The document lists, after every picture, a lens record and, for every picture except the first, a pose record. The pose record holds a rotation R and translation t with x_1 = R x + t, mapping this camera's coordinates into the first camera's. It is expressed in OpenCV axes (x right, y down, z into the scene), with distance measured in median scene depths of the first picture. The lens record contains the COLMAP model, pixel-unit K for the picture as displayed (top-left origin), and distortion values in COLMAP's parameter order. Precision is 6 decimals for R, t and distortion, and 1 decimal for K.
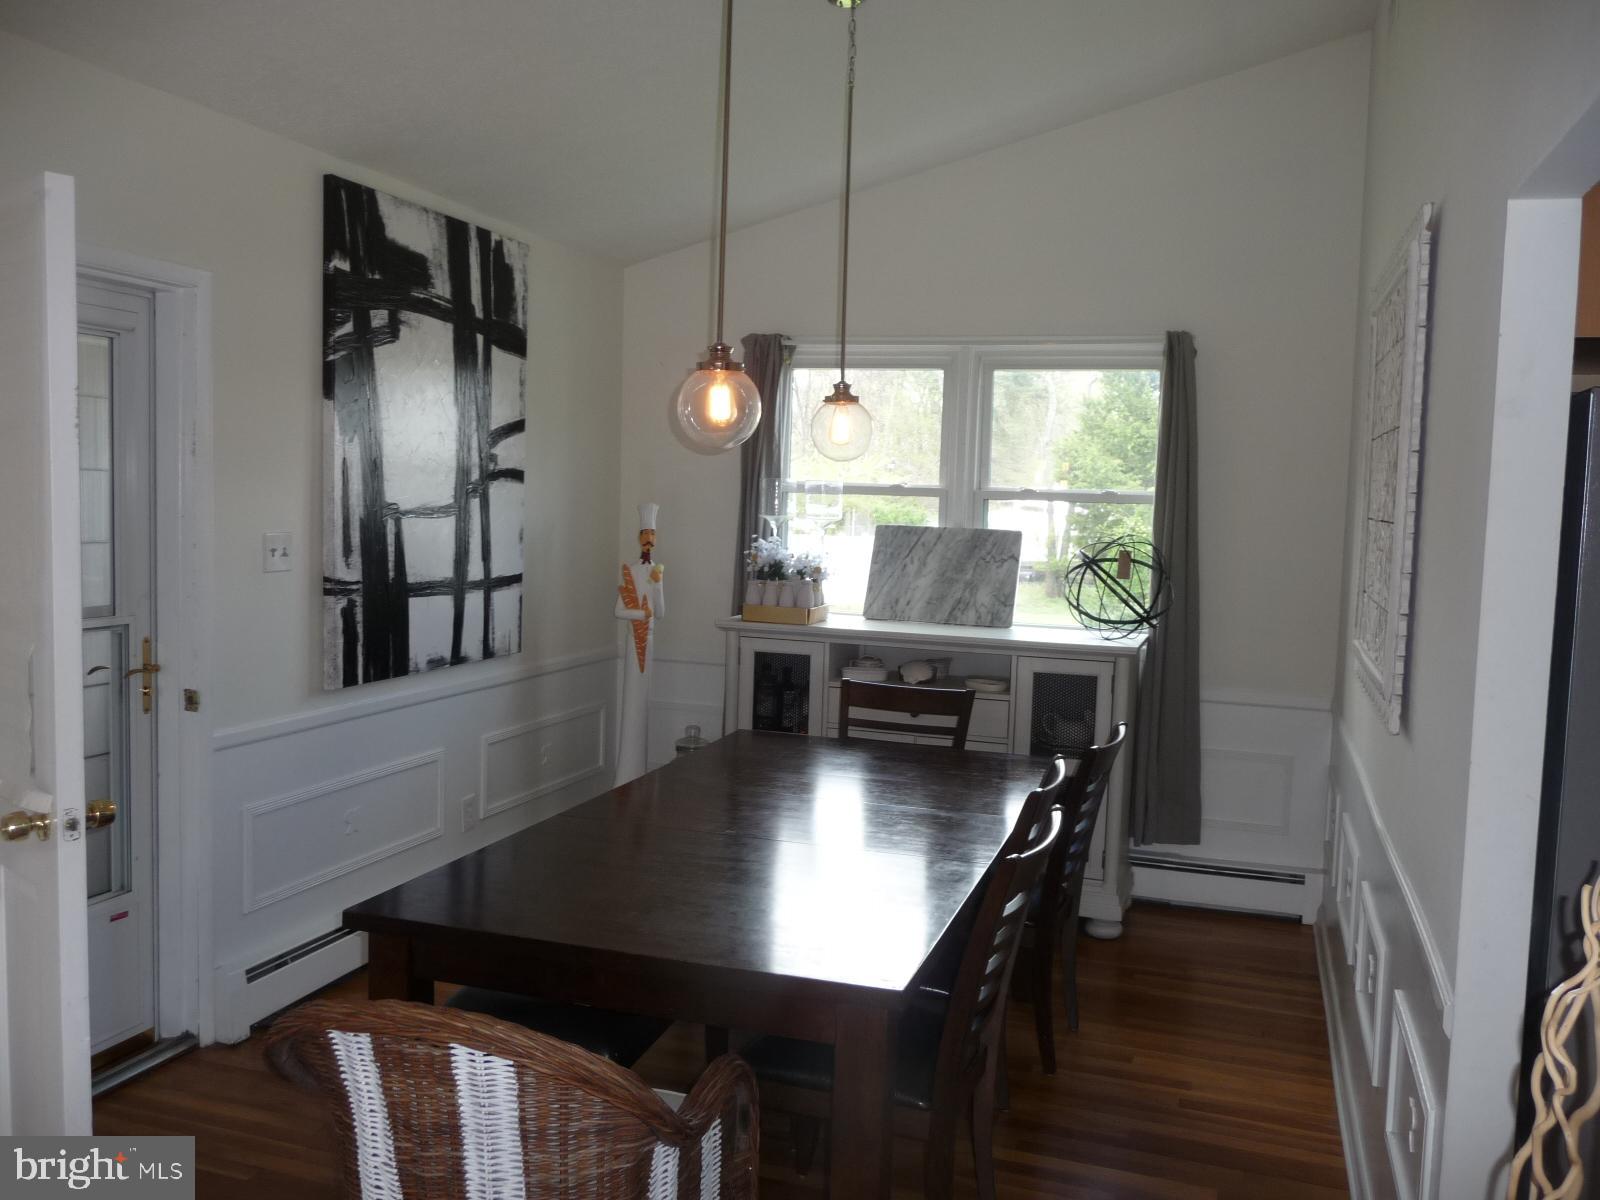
lens RADIAL K [[1352.8, 0, 805.3], [0, 1352.8, 593.8], [0, 0, 1]] dist [-0.046513, 0.051408]
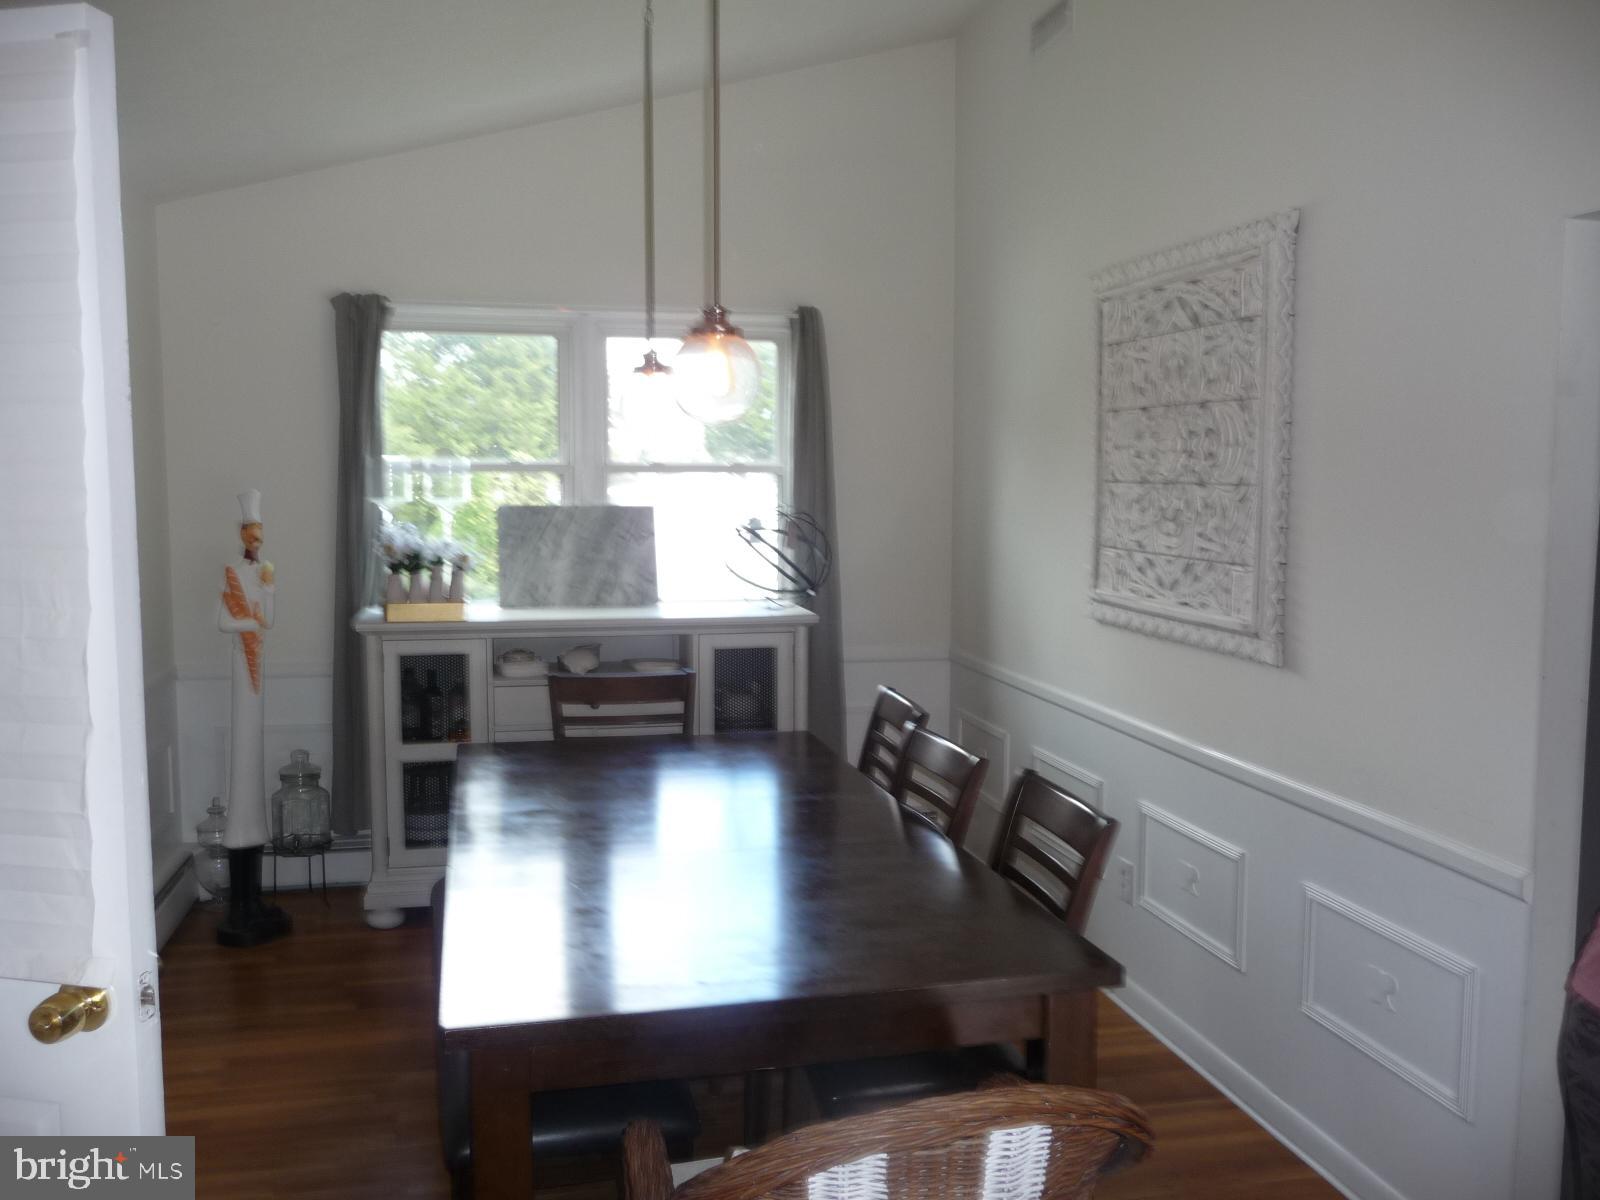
lens RADIAL K [[1352.8, 0, 805.3], [0, 1352.8, 593.8], [0, 0, 1]] dist [-0.046513, 0.051408]
pose [[0.855188, -0.074024, 0.513005, -0.253061], [0.062294, 0.997254, 0.040052, -0.015520], [-0.514561, -0.002295, 0.857451, 0.111692]]
